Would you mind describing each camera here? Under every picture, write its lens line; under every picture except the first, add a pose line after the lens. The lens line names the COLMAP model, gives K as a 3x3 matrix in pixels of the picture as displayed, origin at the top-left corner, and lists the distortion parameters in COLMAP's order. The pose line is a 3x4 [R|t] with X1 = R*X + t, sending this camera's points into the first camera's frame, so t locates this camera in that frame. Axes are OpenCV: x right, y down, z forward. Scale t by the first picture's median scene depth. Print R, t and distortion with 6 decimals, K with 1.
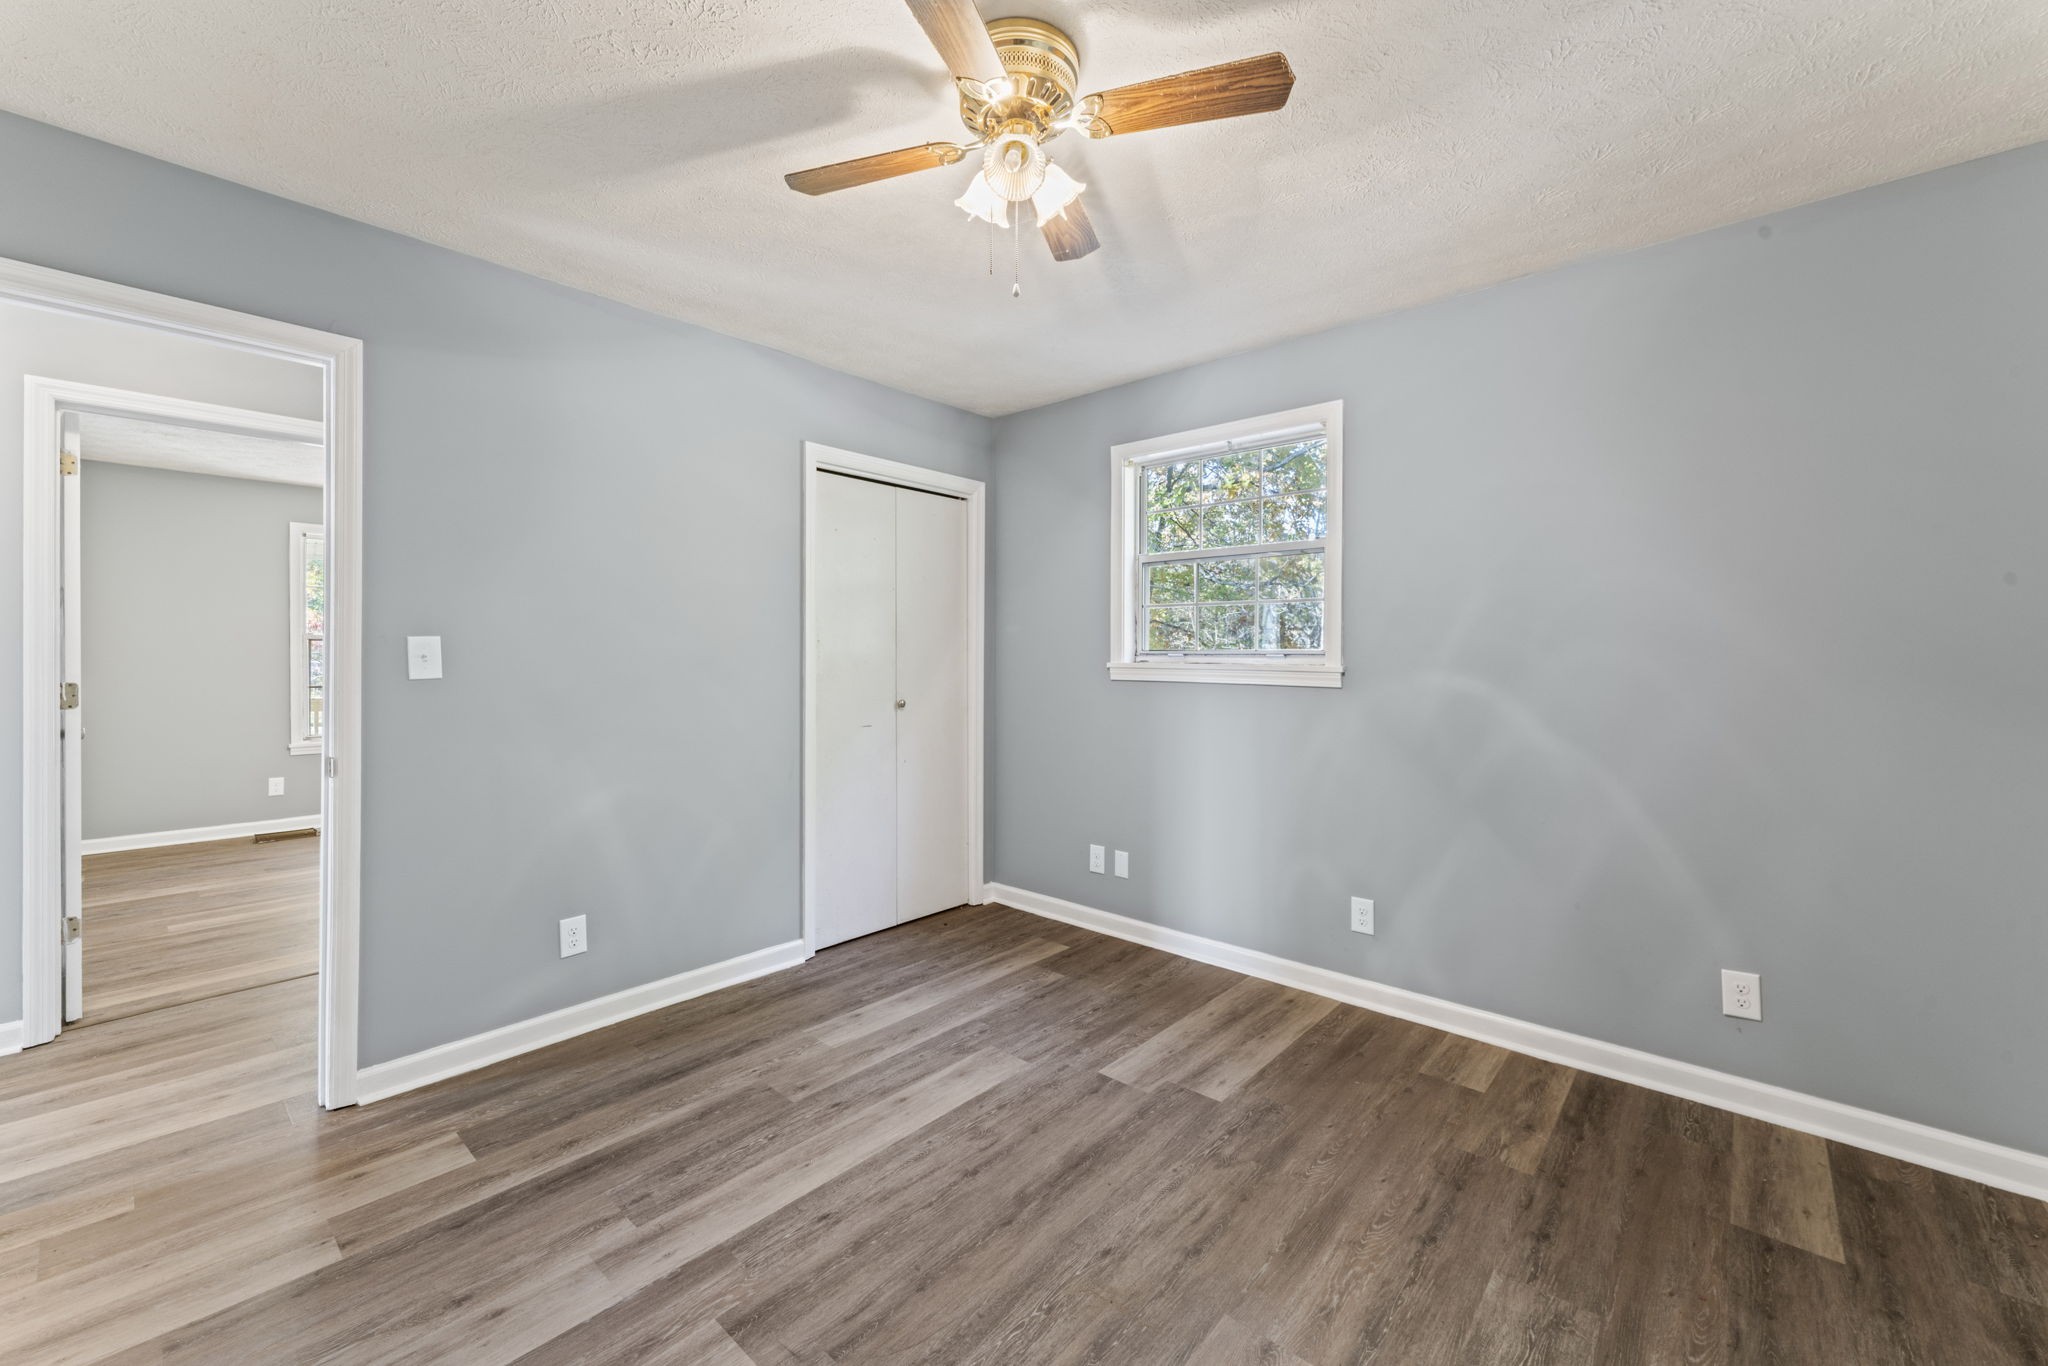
lens RADIAL K [[817.2, 0, 1033.7], [0, 817.2, 664.0], [0, 0, 1]] dist [0.000074, -0.000019]
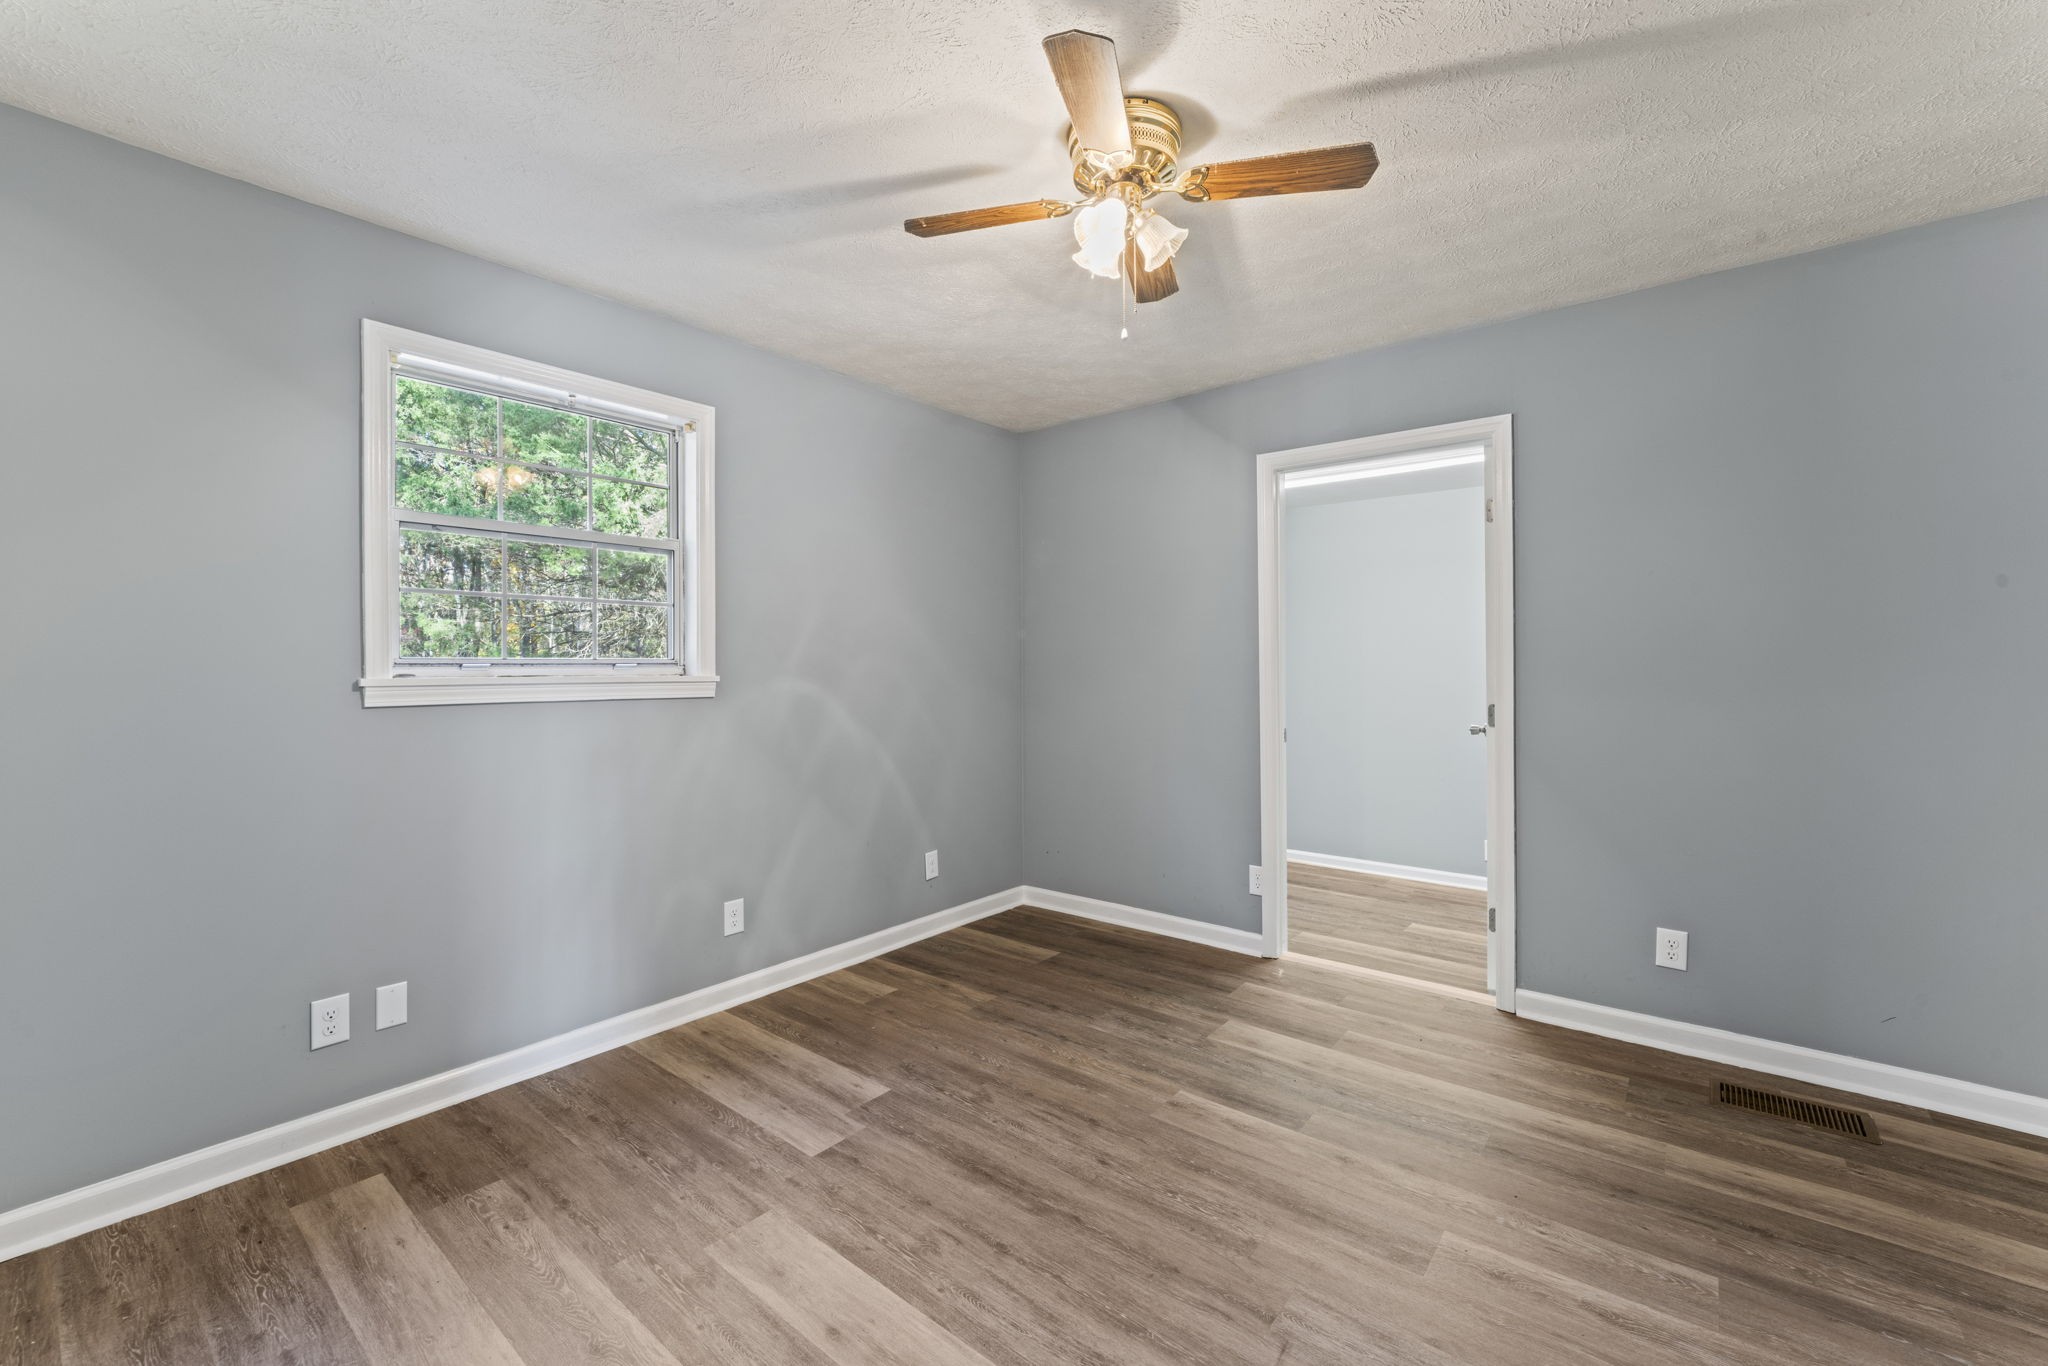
lens RADIAL K [[817.2, 0, 1026.4], [0, 817.2, 669.6], [0, 0, 1]] dist [0.000074, -0.000019]
pose [[-0.023253, -0.011782, 0.999660, -0.738540], [0.013443, 0.999836, 0.012097, -0.013649], [-0.999639, 0.013720, -0.023091, 0.758271]]
